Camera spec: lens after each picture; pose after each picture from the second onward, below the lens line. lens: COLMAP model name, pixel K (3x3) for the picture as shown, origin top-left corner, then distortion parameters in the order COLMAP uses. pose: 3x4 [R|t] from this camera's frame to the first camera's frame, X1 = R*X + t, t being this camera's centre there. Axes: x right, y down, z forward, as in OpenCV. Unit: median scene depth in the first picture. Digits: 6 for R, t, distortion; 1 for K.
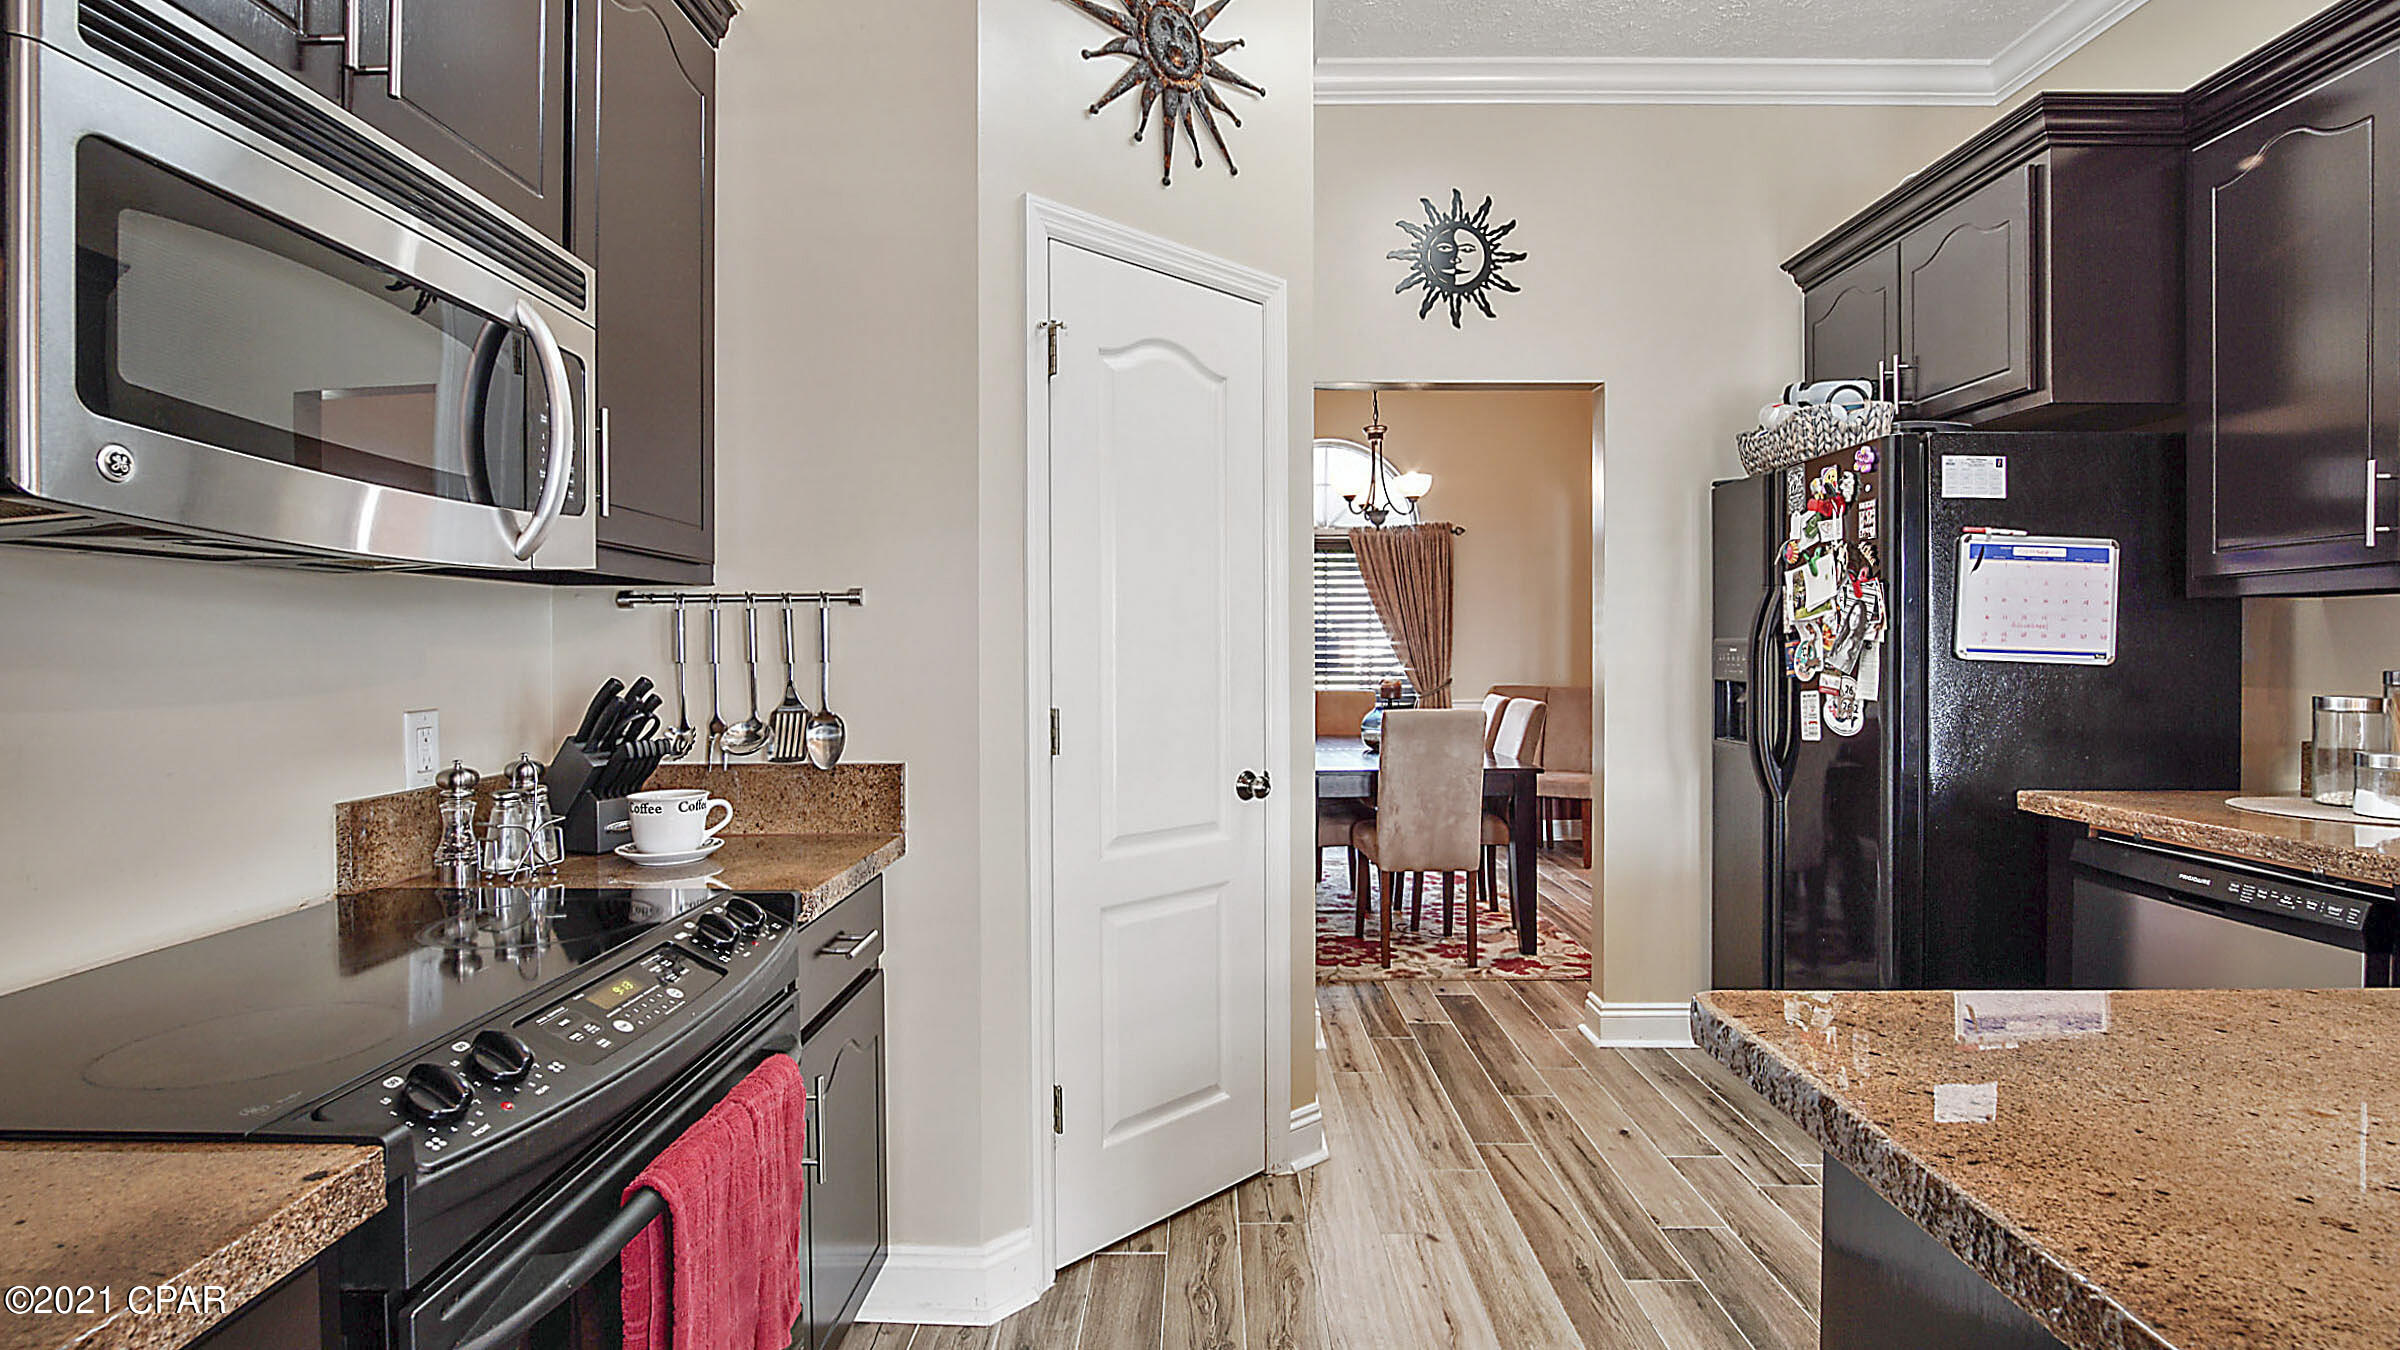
lens RADIAL K [[1090.0, 0, 1188.1], [0, 1090.0, 673.4], [0, 0, 1]] dist [-0.017307, 0.000214]
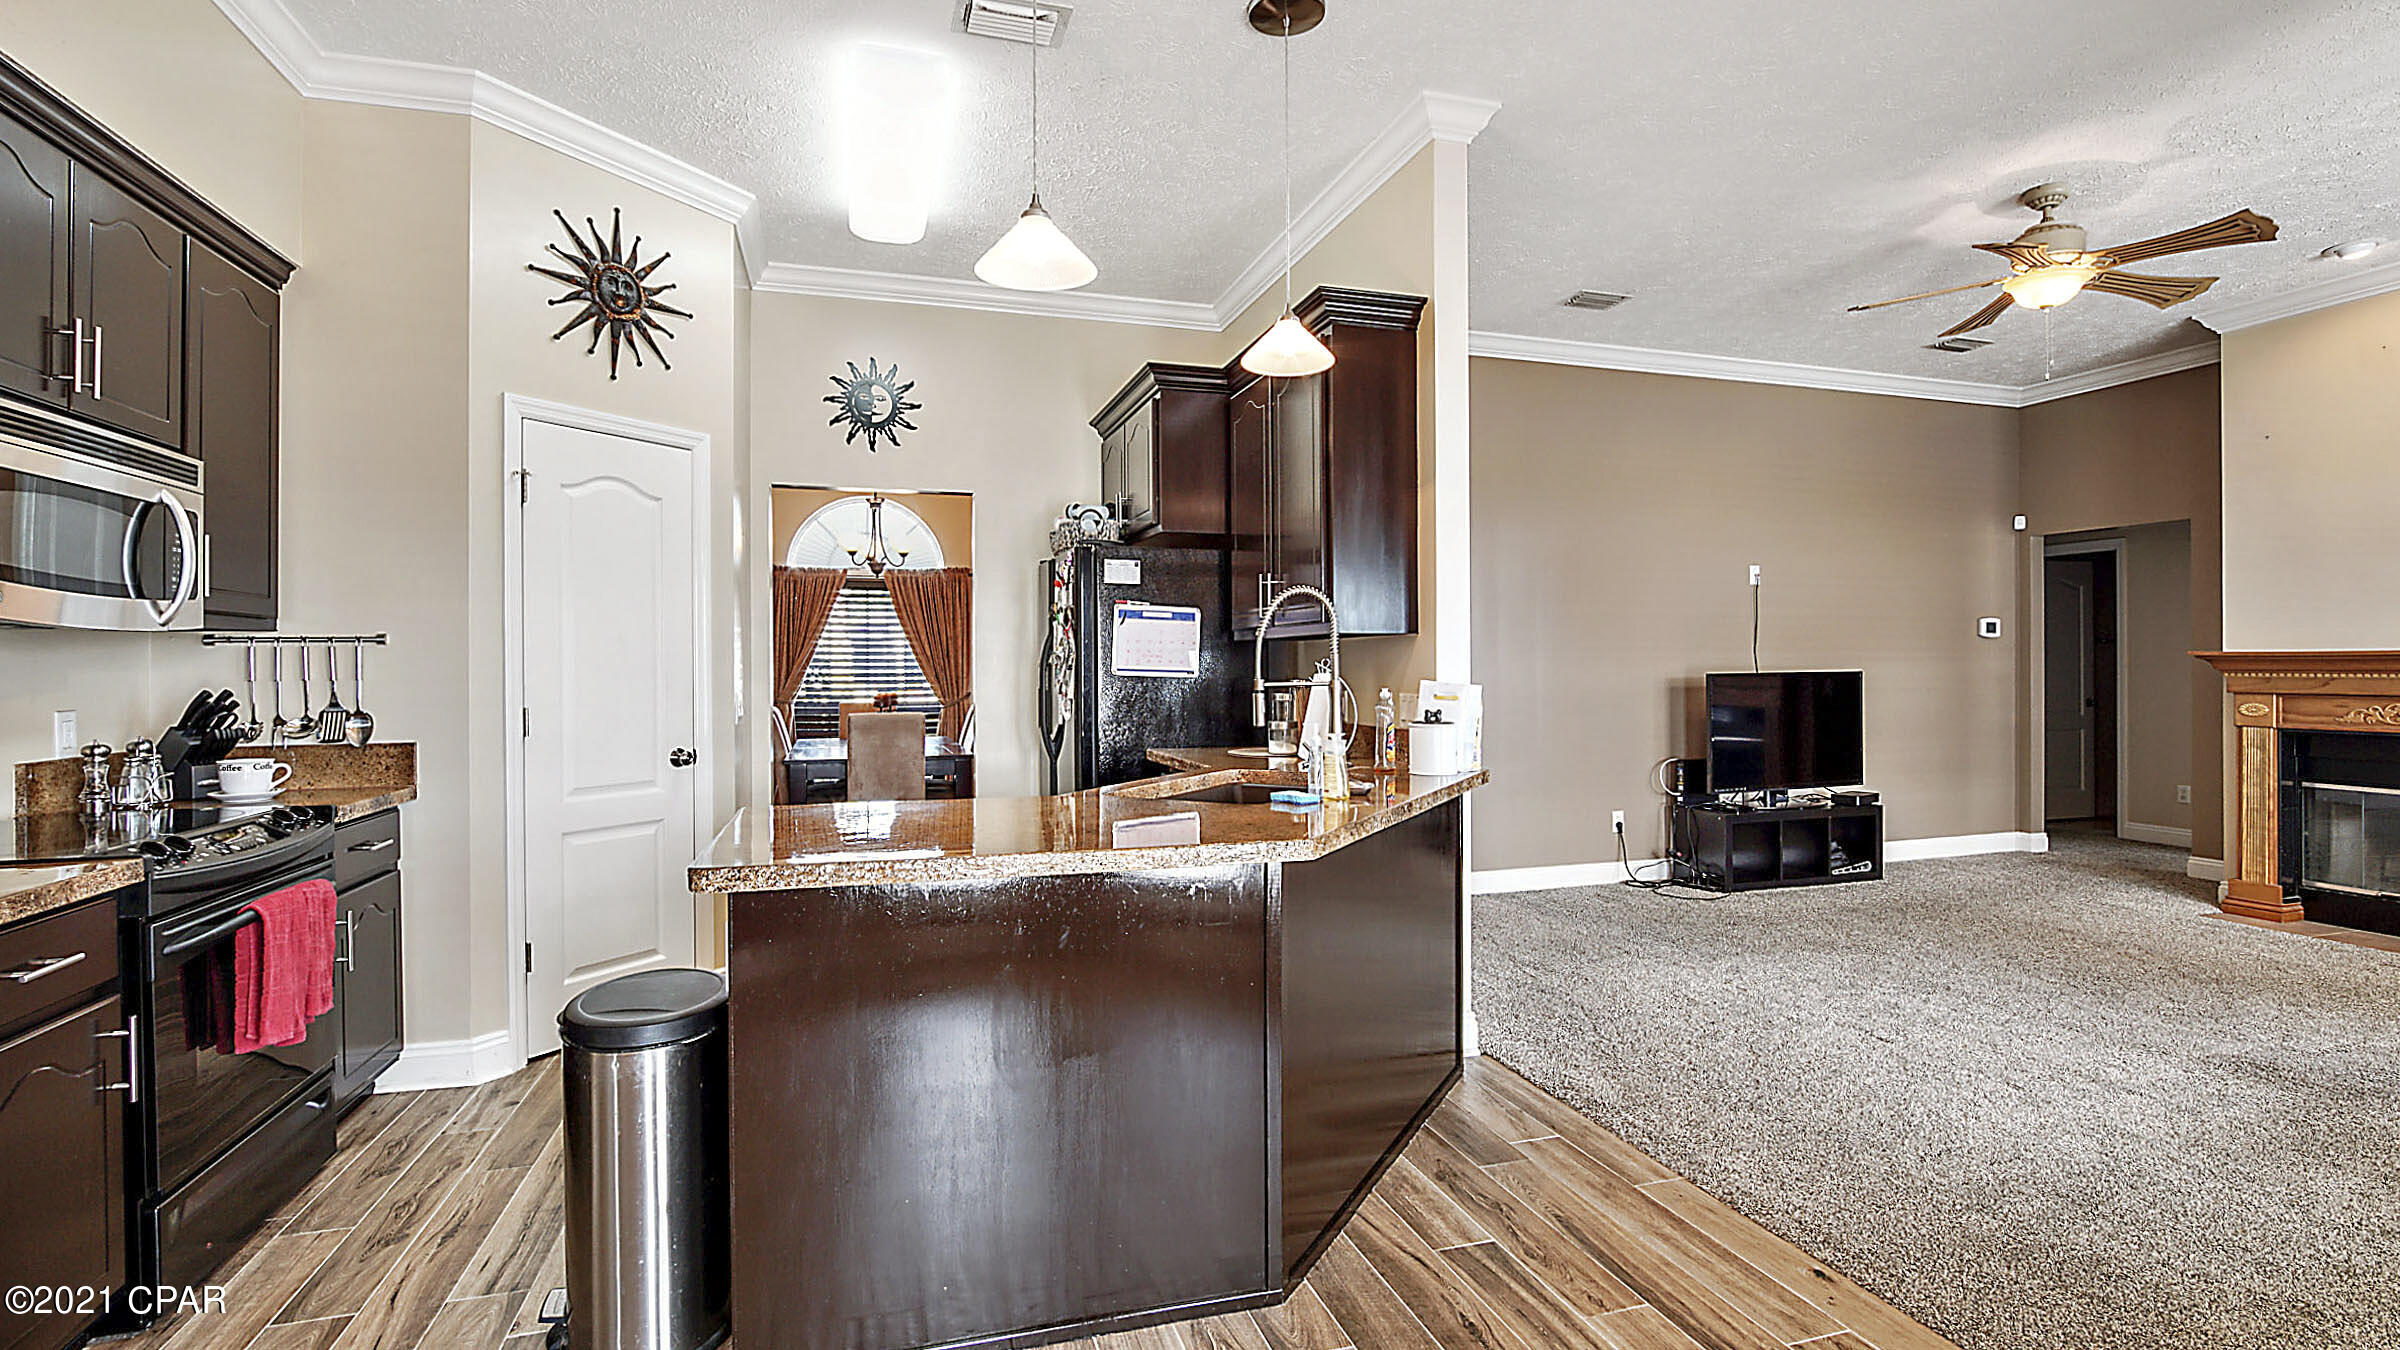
lens RADIAL K [[1090.0, 0, 1188.1], [0, 1090.0, 673.4], [0, 0, 1]] dist [-0.017307, 0.000214]
pose [[0.953878, -0.004381, 0.300162, 0.351960], [0.009885, 0.999810, -0.016823, 0.018619], [-0.300031, 0.019015, 0.953740, -0.877274]]
